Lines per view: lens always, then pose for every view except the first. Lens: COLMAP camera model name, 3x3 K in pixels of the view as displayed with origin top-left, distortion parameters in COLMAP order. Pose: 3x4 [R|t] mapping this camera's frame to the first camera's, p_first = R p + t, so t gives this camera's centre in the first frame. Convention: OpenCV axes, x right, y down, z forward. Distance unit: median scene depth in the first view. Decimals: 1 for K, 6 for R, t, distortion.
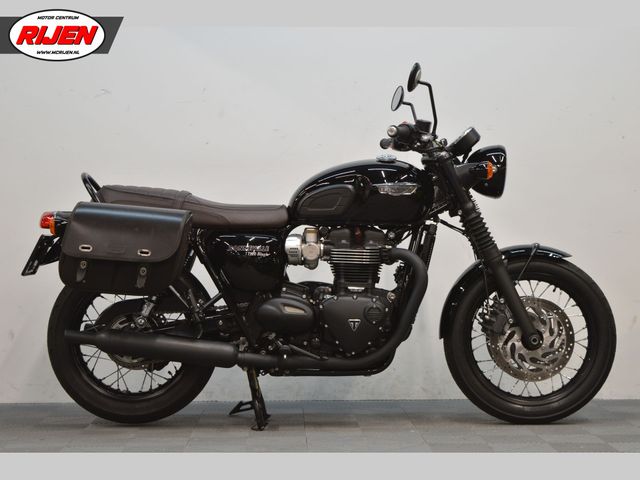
lens RADIAL K [[1390.7, 0, 320.0], [0, 1390.7, 240.0], [0, 0, 1]] dist [0.063265, 0.341405]
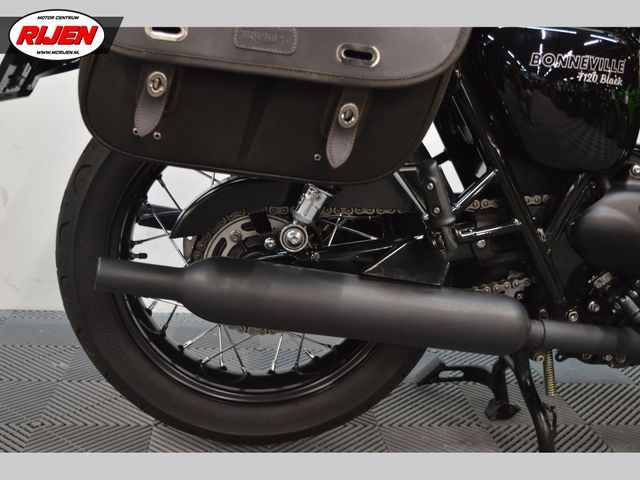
lens RADIAL K [[815.8, 0, 320.0], [0, 815.8, 240.0], [0, 0, 1]] dist [-0.035117, -0.036984]
pose [[0.995307, 0.038916, 0.088599, -0.140293], [-0.056513, 0.976974, 0.205739, 0.011783], [-0.078552, -0.209780, 0.974588, 0.767750]]
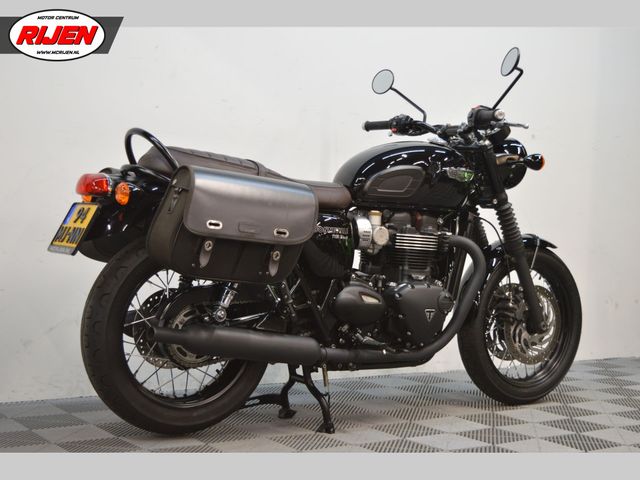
lens RADIAL K [[992.6, 0, 320.0], [0, 992.6, 240.0], [0, 0, 1]] dist [-0.028786, -0.043576]
pose [[0.830188, 0.029480, 0.556703, -0.405761], [-0.044931, 0.998890, 0.014108, 0.003694], [-0.555669, -0.036726, 0.830592, 0.474308]]
